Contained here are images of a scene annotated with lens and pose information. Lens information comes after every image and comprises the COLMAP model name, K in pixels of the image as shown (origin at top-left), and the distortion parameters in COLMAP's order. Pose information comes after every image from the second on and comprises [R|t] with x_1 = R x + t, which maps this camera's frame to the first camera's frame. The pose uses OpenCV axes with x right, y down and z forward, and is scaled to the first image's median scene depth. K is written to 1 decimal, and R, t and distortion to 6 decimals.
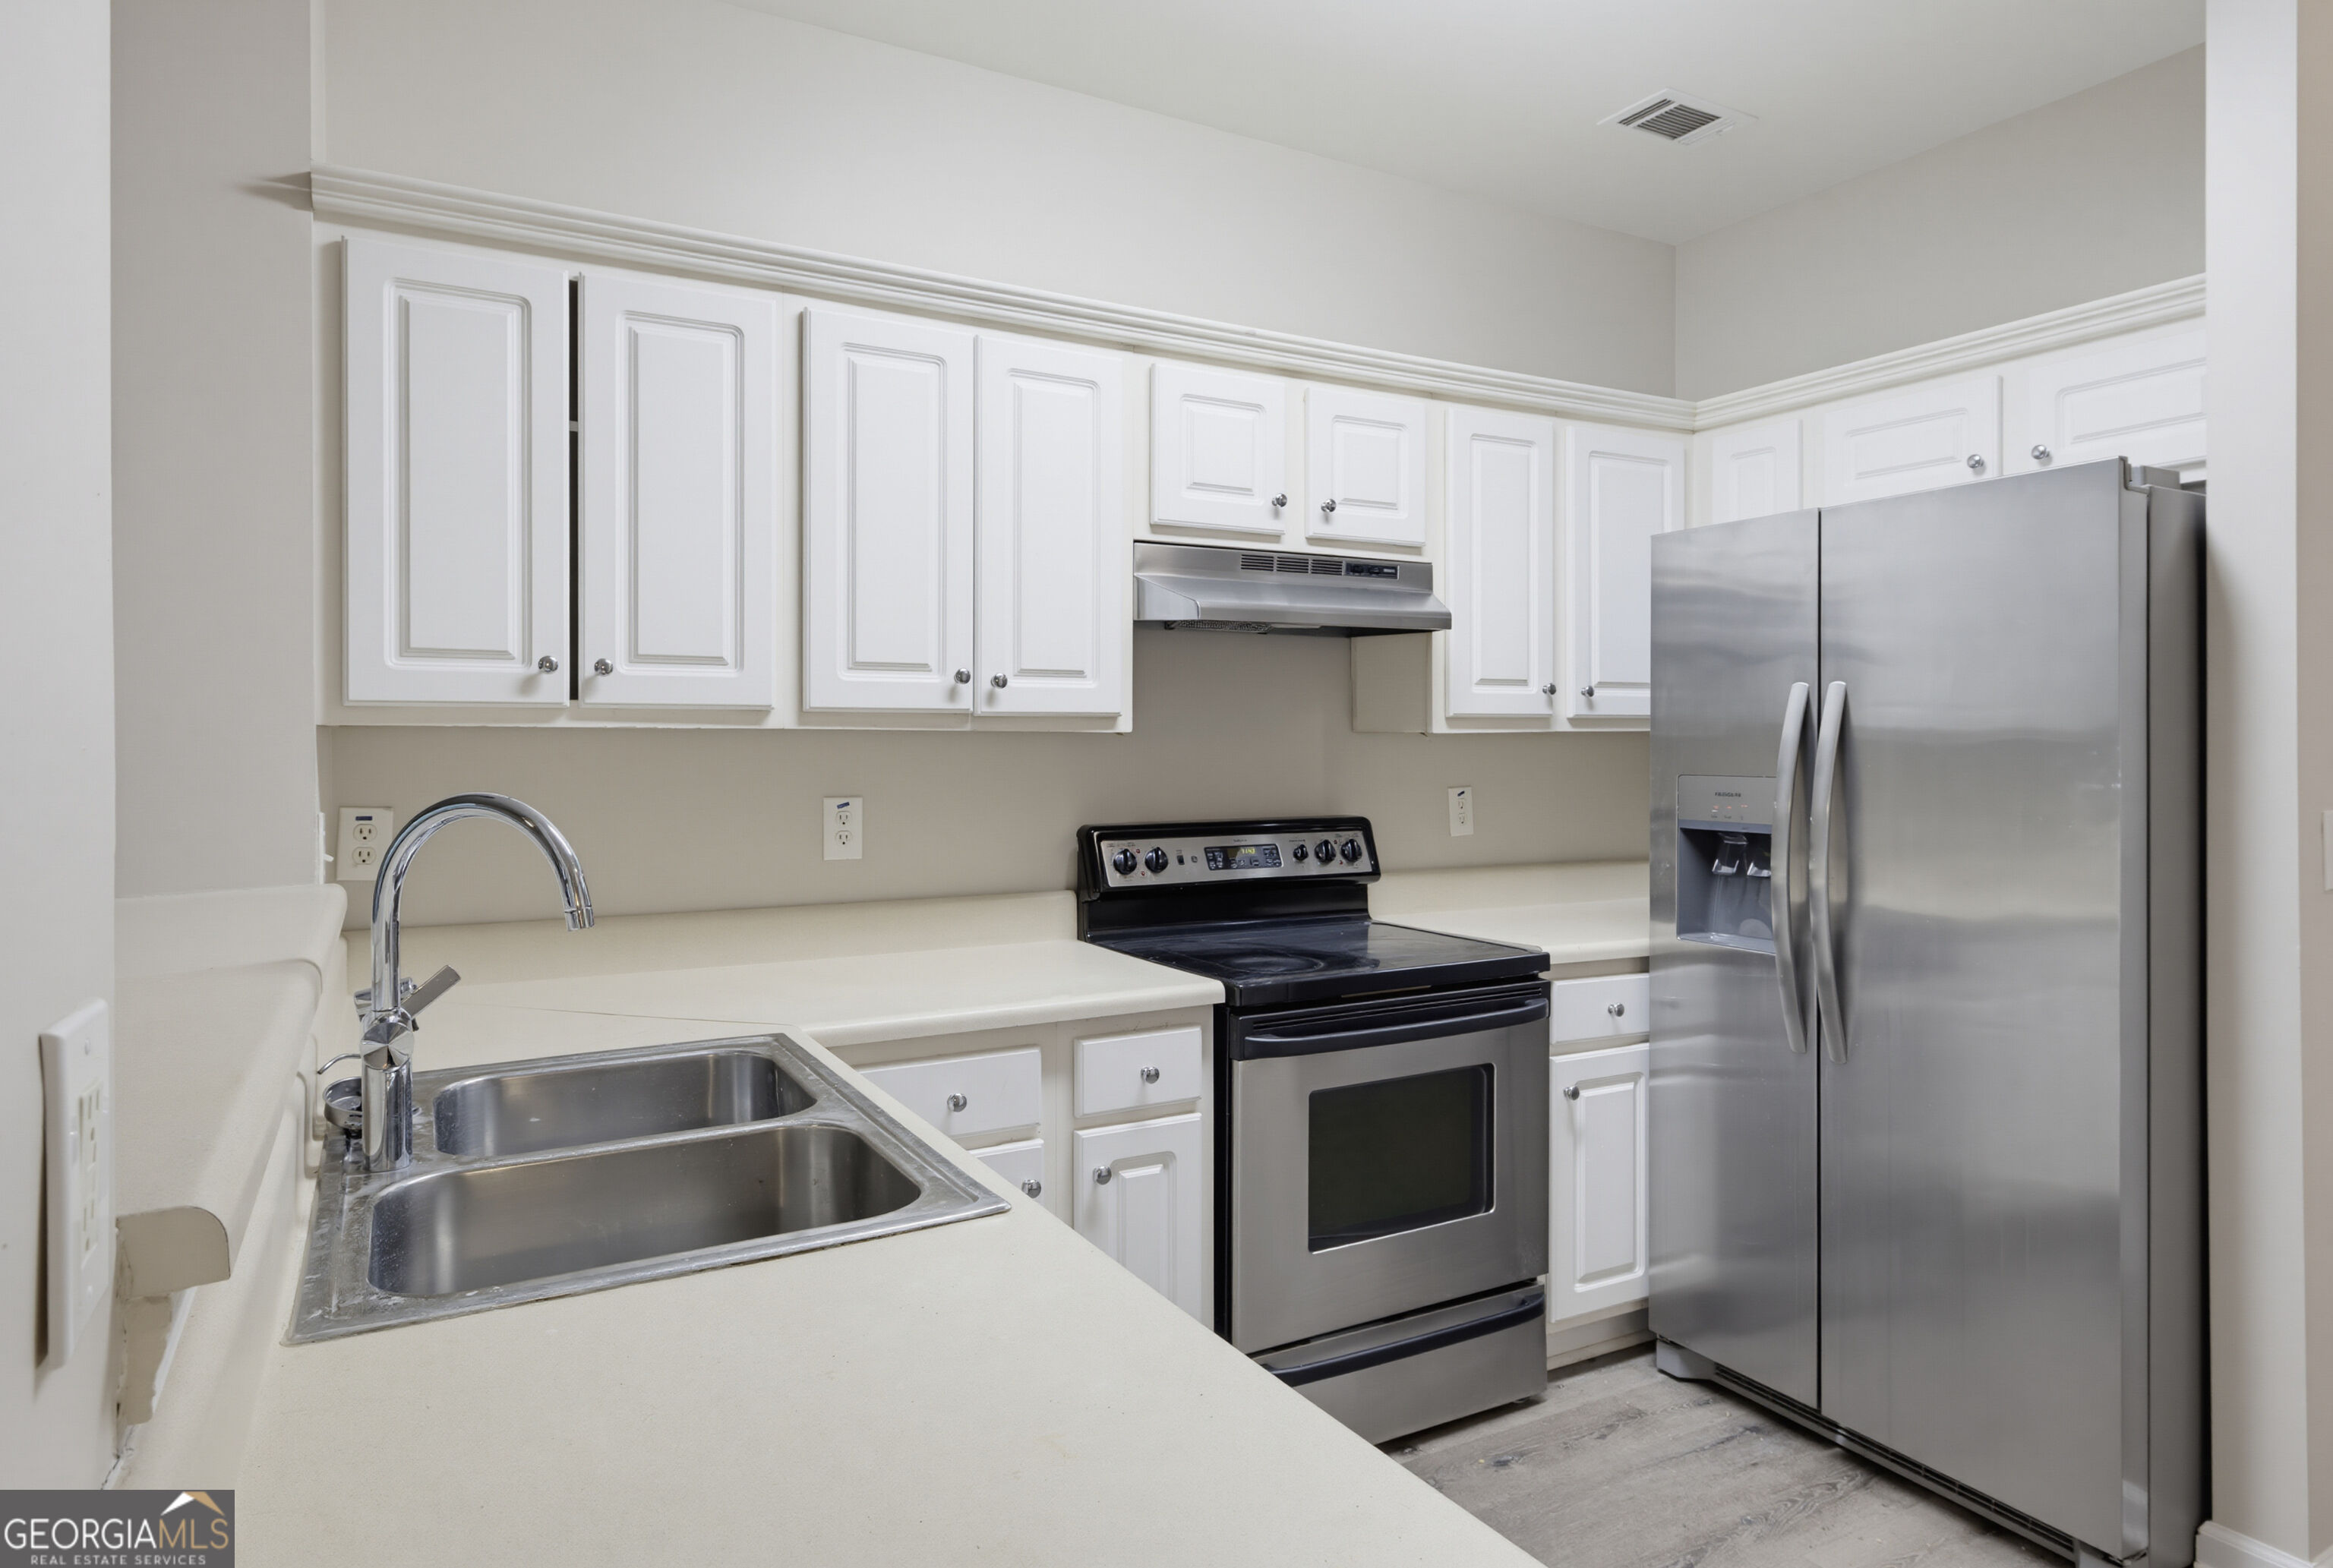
lens RADIAL K [[1349.7, 0, 1156.6], [0, 1349.7, 743.8], [0, 0, 1]] dist [-0.020370, 0.026297]
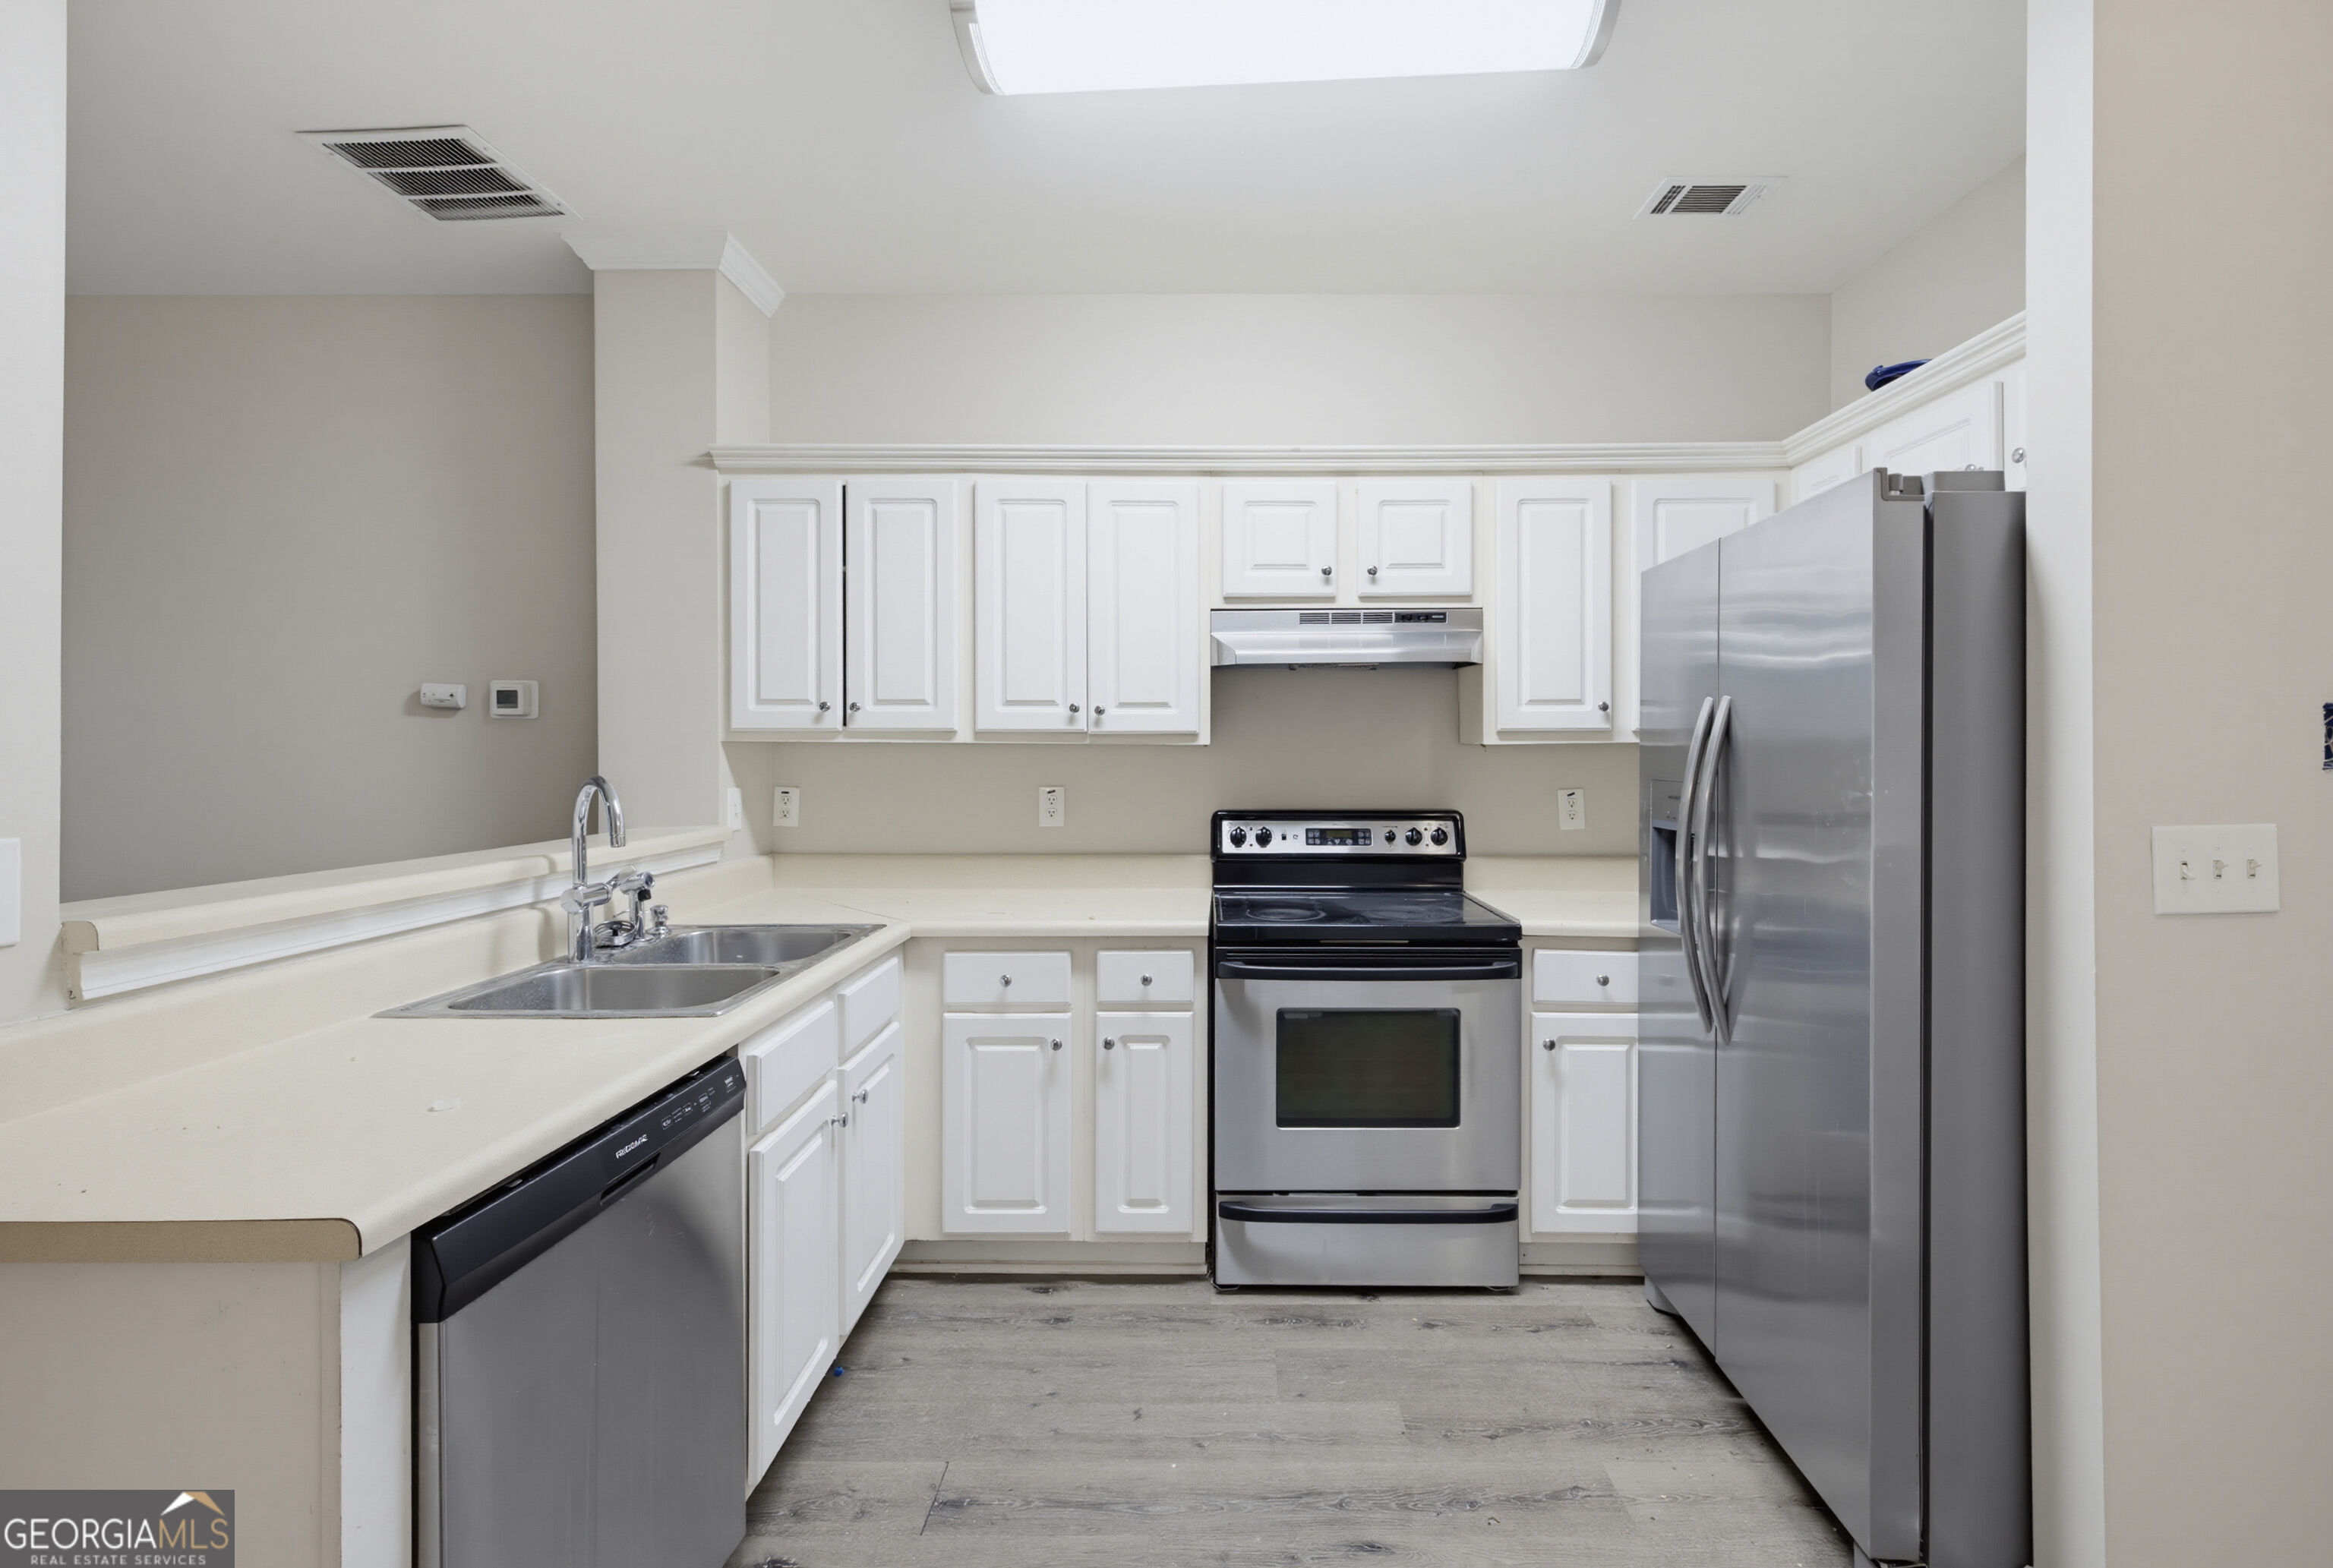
lens RADIAL K [[1008.8, 0, 1219.2], [0, 1008.8, 755.8], [0, 0, 1]] dist [0.000340, -0.000065]
pose [[0.874046, 0.002695, -0.485836, 0.511933], [-0.001495, 0.999995, 0.002857, 0.000511], [0.485841, -0.001771, 0.874045, 0.076729]]
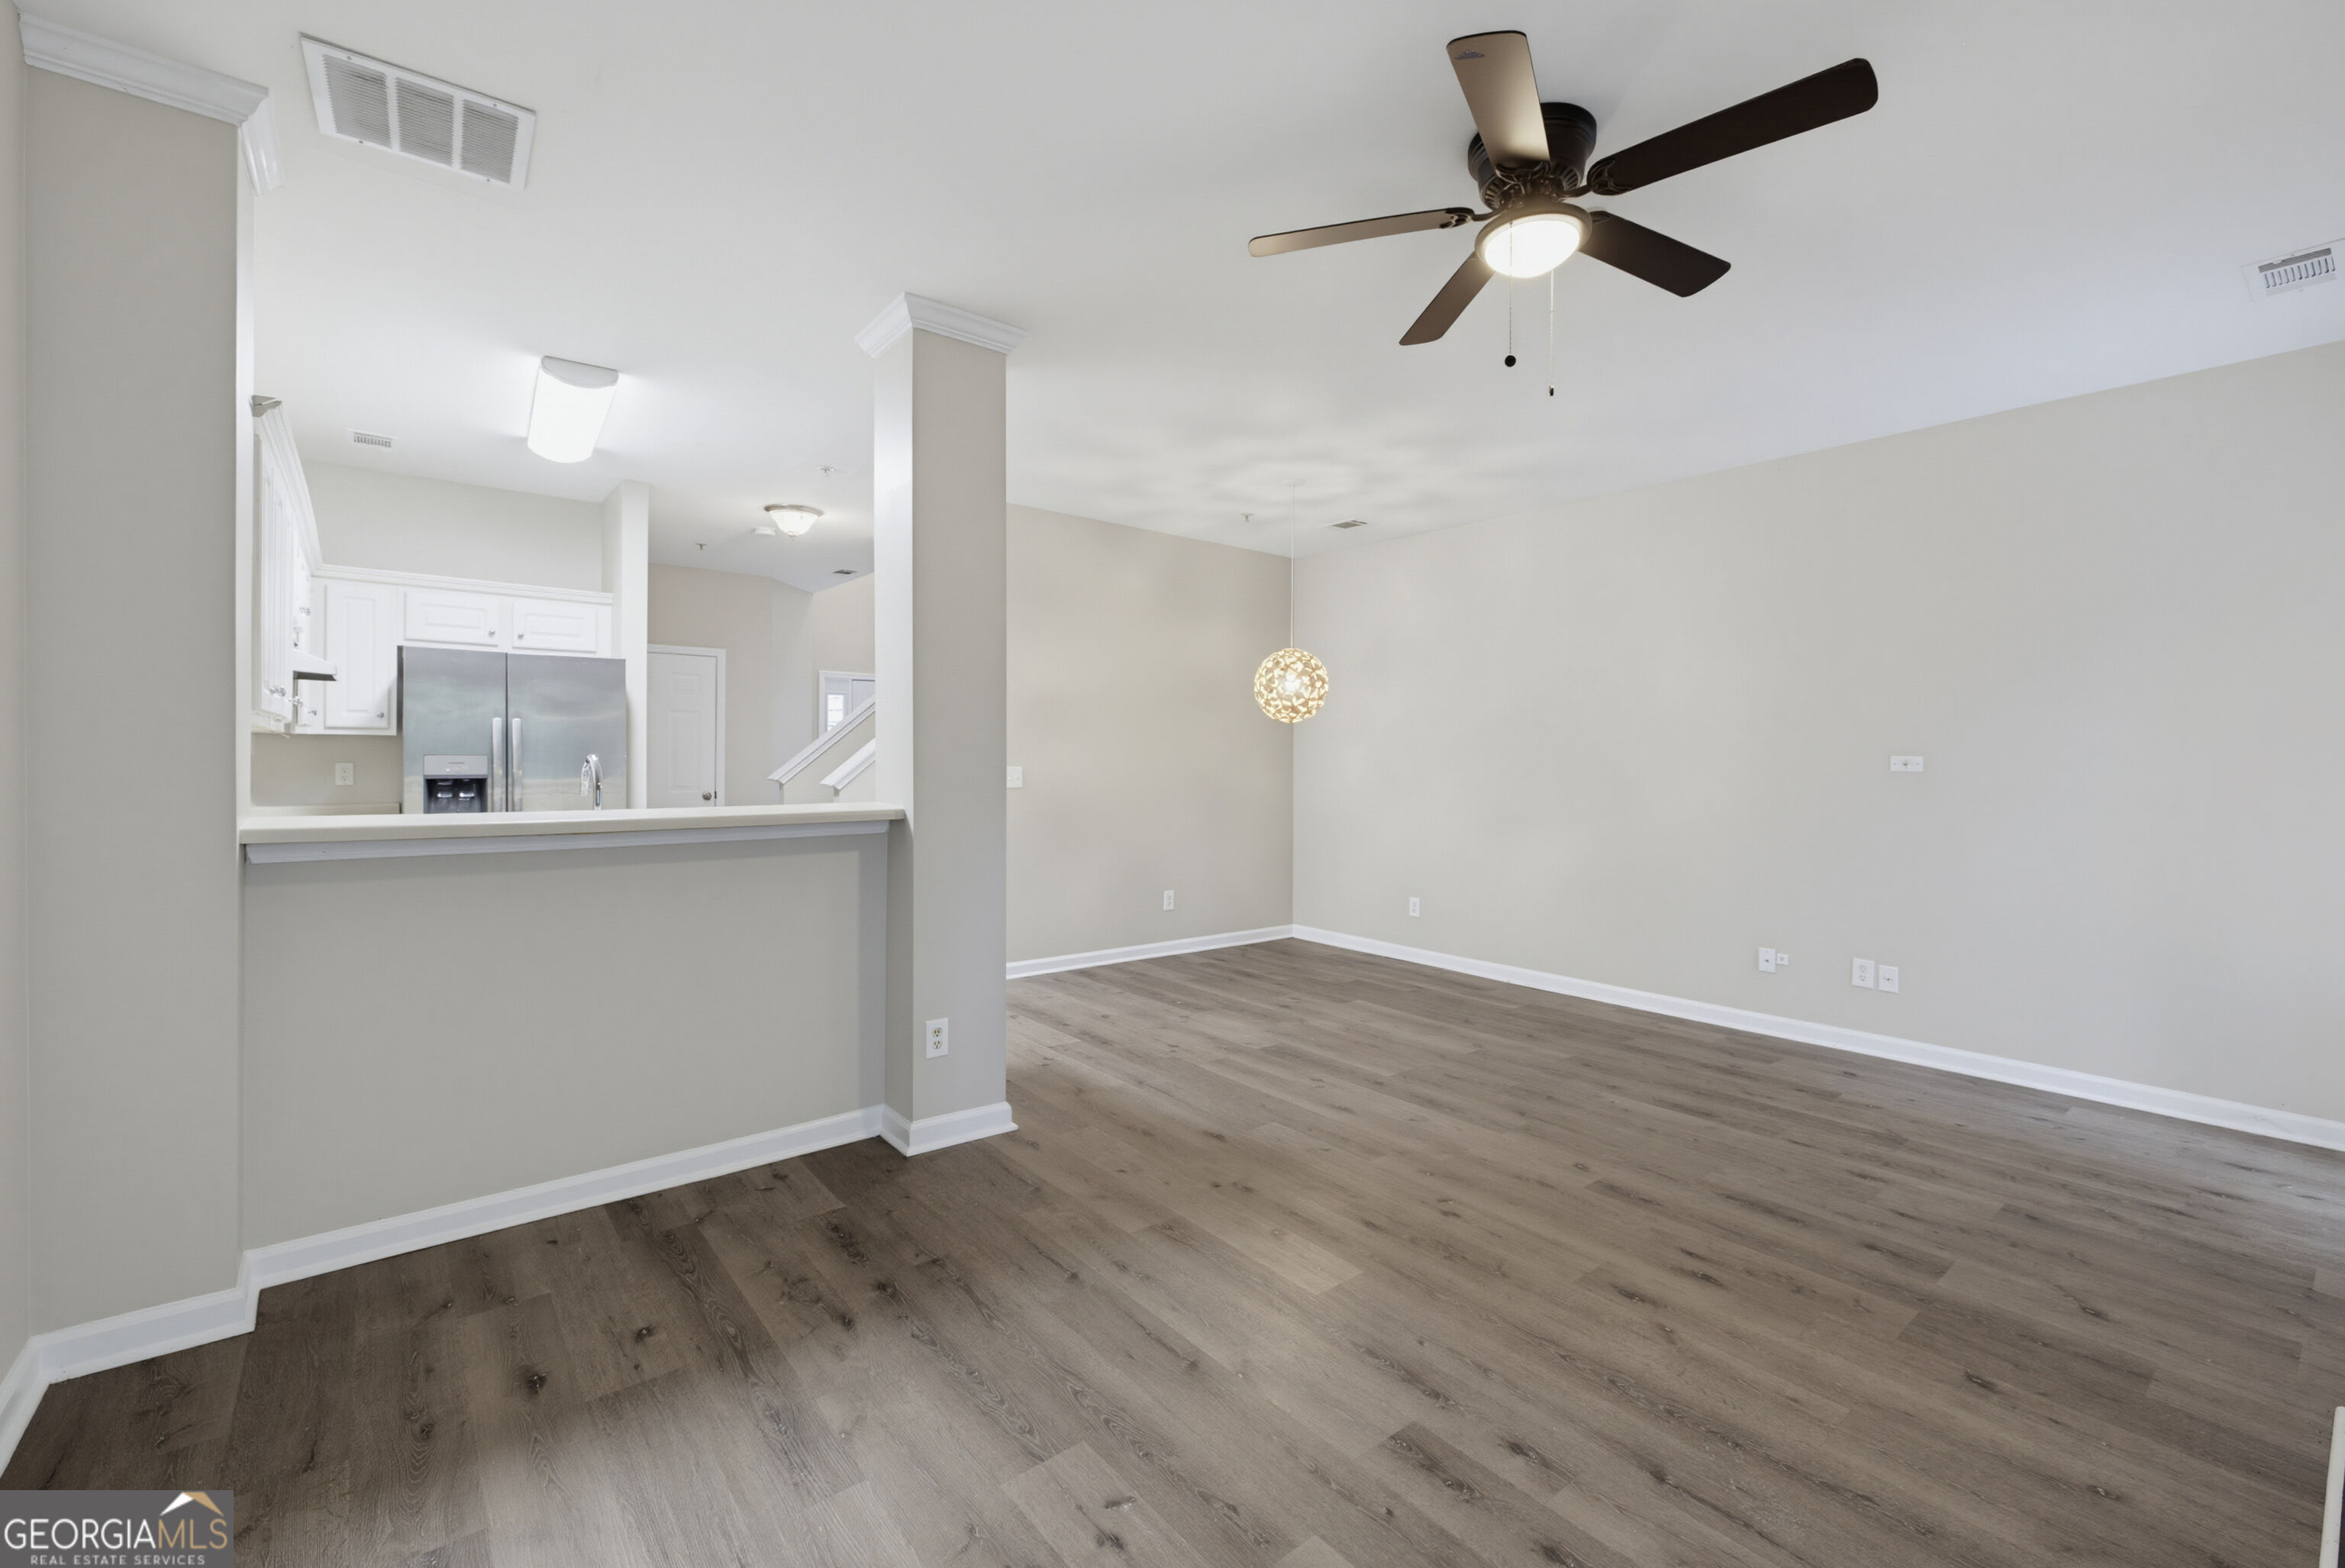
lens RADIAL K [[978.1, 0, 1178.4], [0, 978.1, 768.9], [0, 0, 1]] dist [0.008600, 0.000215]
pose [[-0.175318, -0.013166, 0.984424, -1.517359], [-0.010808, 0.999876, 0.011448, 0.015406], [-0.984452, -0.008632, -0.175439, 0.049199]]
